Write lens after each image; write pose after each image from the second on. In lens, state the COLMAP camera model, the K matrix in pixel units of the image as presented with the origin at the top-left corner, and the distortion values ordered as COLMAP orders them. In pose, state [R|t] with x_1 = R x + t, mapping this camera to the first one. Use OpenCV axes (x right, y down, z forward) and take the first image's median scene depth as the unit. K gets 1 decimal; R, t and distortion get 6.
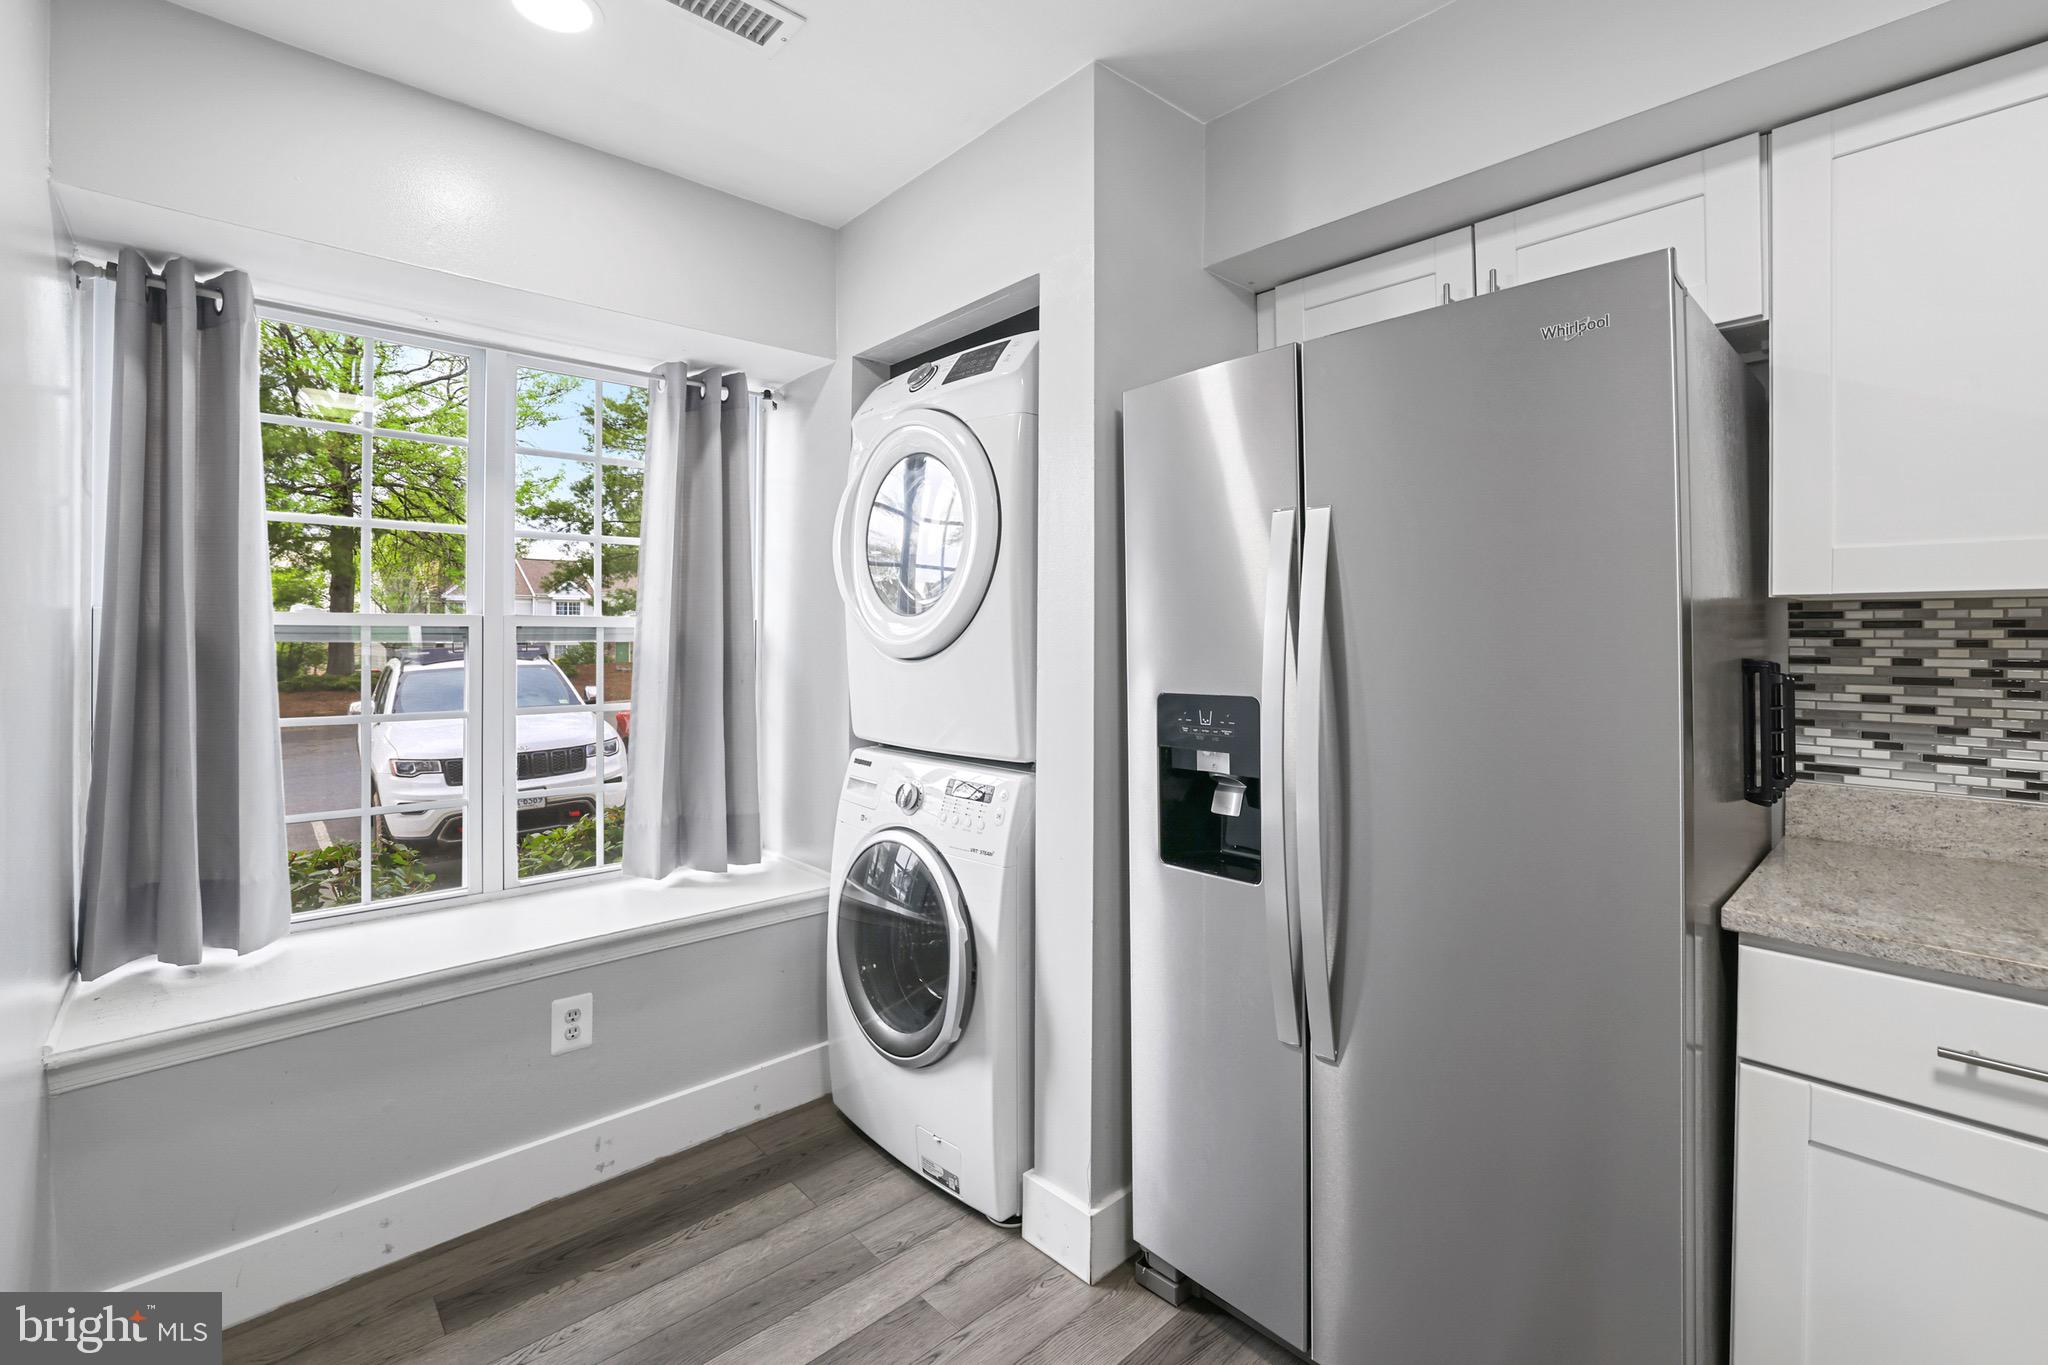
lens RADIAL K [[879.8, 0, 1052.0], [0, 879.8, 629.3], [0, 0, 1]] dist [-0.051890, 0.013657]
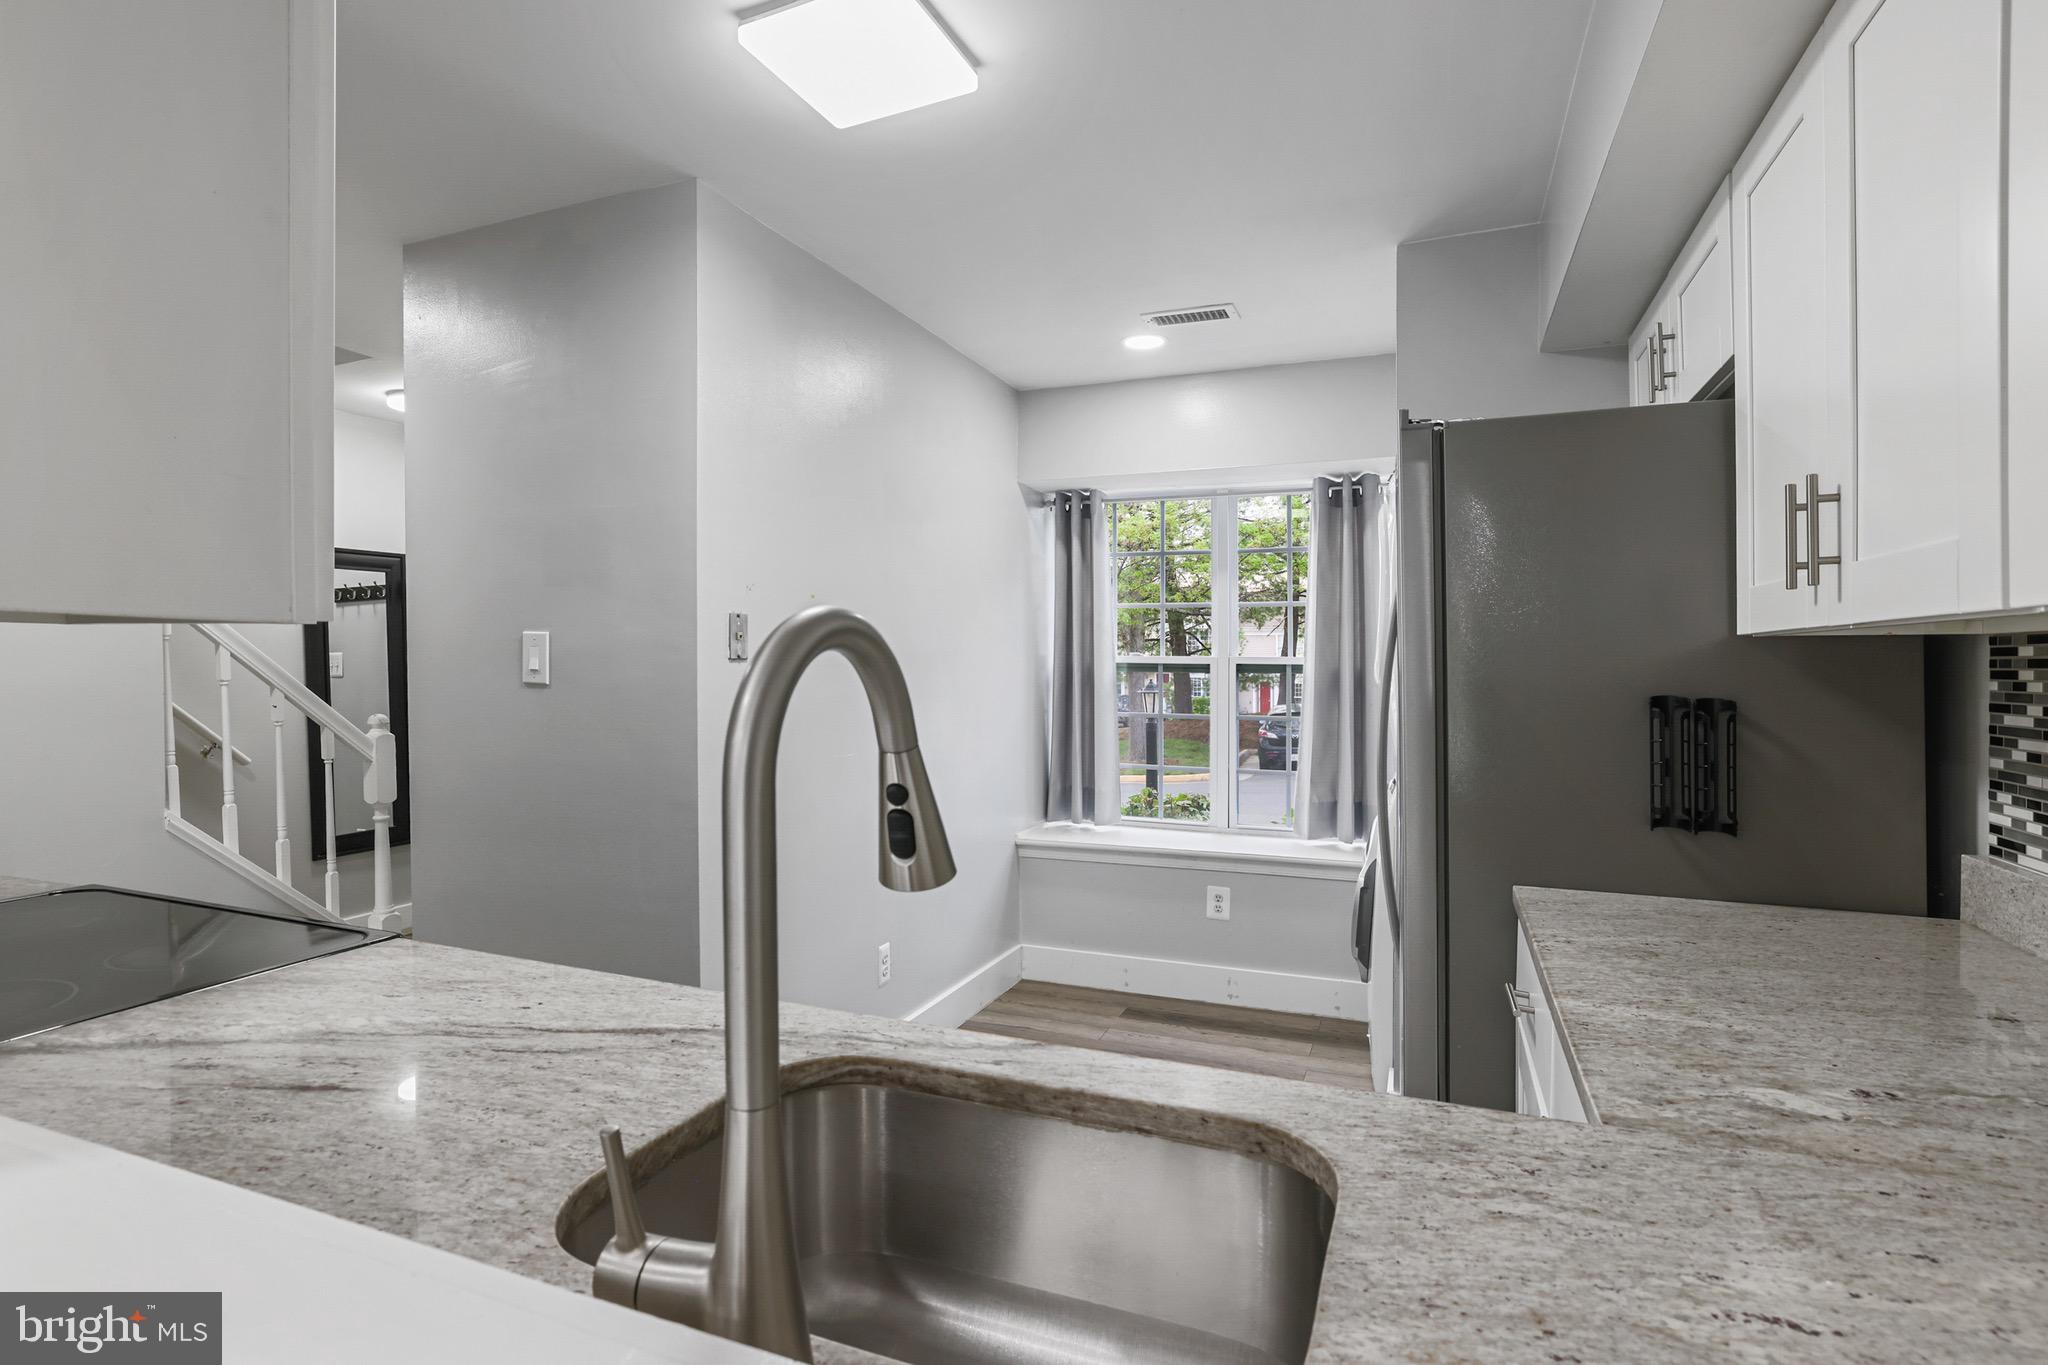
lens RADIAL K [[1041.1, 0, 1022.5], [0, 1041.1, 655.8], [0, 0, 1]] dist [-0.042978, 0.026212]
pose [[0.422837, -0.008112, -0.906169, 1.129665], [-0.000145, 0.999959, -0.009019, -0.003008], [0.906206, 0.003945, 0.422819, -0.202532]]
